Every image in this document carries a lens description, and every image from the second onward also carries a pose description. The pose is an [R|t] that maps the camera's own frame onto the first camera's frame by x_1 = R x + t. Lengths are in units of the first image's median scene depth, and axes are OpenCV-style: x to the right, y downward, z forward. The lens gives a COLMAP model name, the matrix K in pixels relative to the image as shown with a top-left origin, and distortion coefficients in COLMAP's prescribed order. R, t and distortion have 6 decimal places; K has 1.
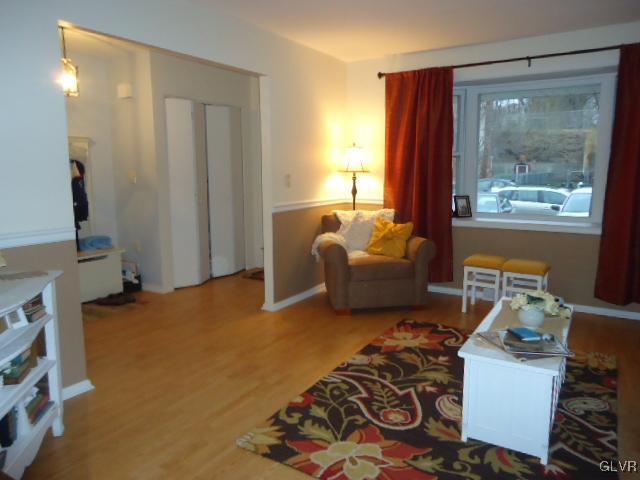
lens RADIAL K [[481.3, 0, 320.0], [0, 481.3, 240.0], [0, 0, 1]] dist [0.002659, 0.001879]
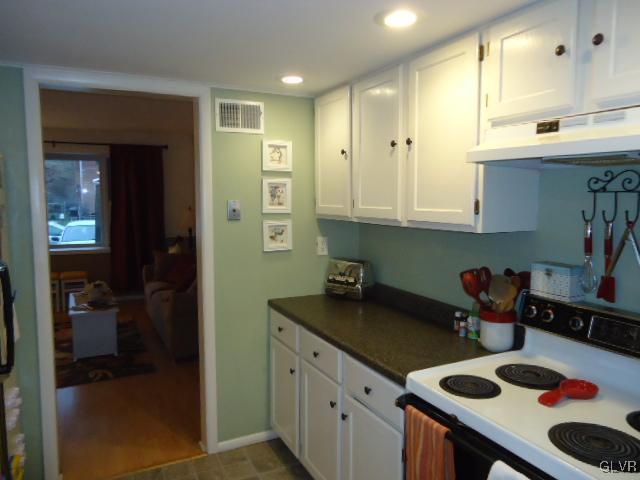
lens RADIAL K [[466.9, 0, 322.5], [0, 466.9, 237.7], [0, 0, 1]] dist [0.001042, -0.000029]
pose [[0.523683, -0.065500, 0.849392, -0.525478], [0.119397, 0.992842, 0.002950, 0.025839], [-0.843505, 0.099870, 0.527755, -0.622319]]
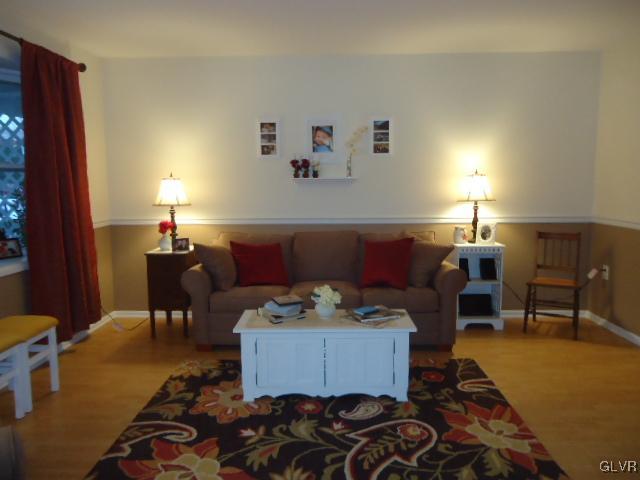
lens RADIAL K [[450.4, 0, 321.1], [0, 450.4, 241.9], [0, 0, 1]] dist [0.037951, 0.000572]
pose [[-0.518730, -0.113980, 0.847306, -0.412136], [0.116599, 0.972381, 0.202188, -0.200670], [-0.846950, 0.203676, -0.491113, 1.219878]]
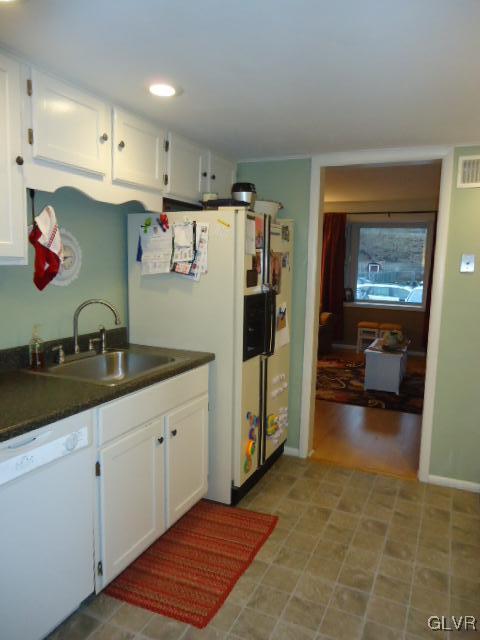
lens RADIAL K [[466.9, 0, 242.7], [0, 466.9, 321.9], [0, 0, 1]] dist [0.001042, -0.000029]
pose [[0.991946, 0.016434, 0.125587, -0.421789], [-0.014025, 0.999701, -0.020036, 0.094107], [-0.125879, 0.018113, 0.991880, -0.861617]]
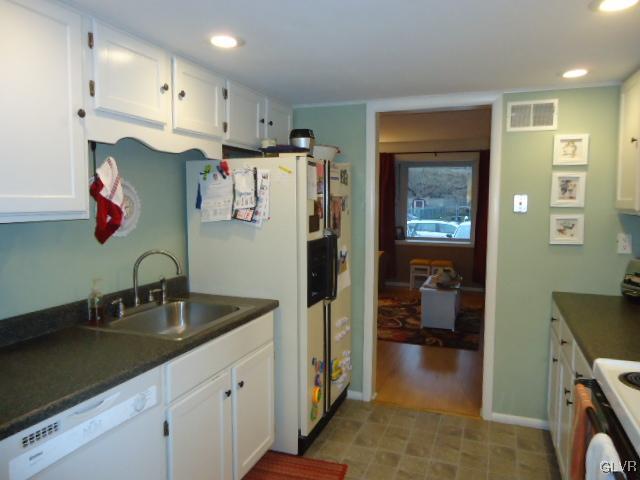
lens RADIAL K [[466.9, 0, 322.5], [0, 466.9, 237.7], [0, 0, 1]] dist [0.001042, -0.000029]
pose [[0.981353, -0.002123, 0.192200, -0.446364], [0.015338, 0.997615, -0.067293, 0.081592], [-0.191599, 0.068986, 0.979046, -0.857603]]
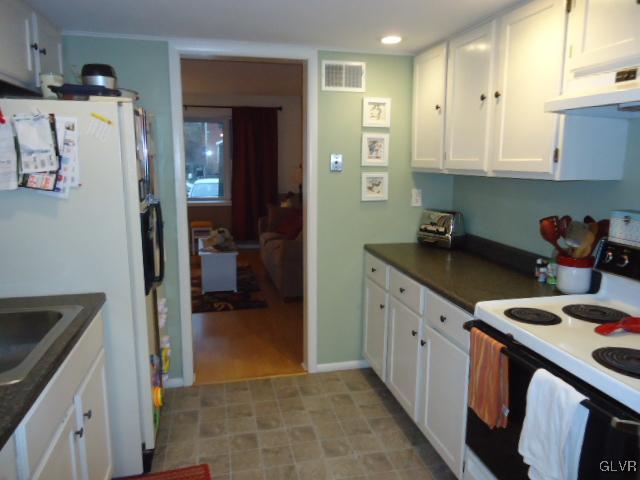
lens RADIAL K [[466.9, 0, 322.5], [0, 466.9, 237.7], [0, 0, 1]] dist [0.001042, -0.000029]
pose [[0.706749, -0.105015, 0.699627, -0.582083], [0.091845, 0.994172, 0.056447, 0.054306], [-0.701477, 0.024363, 0.712275, -0.693900]]
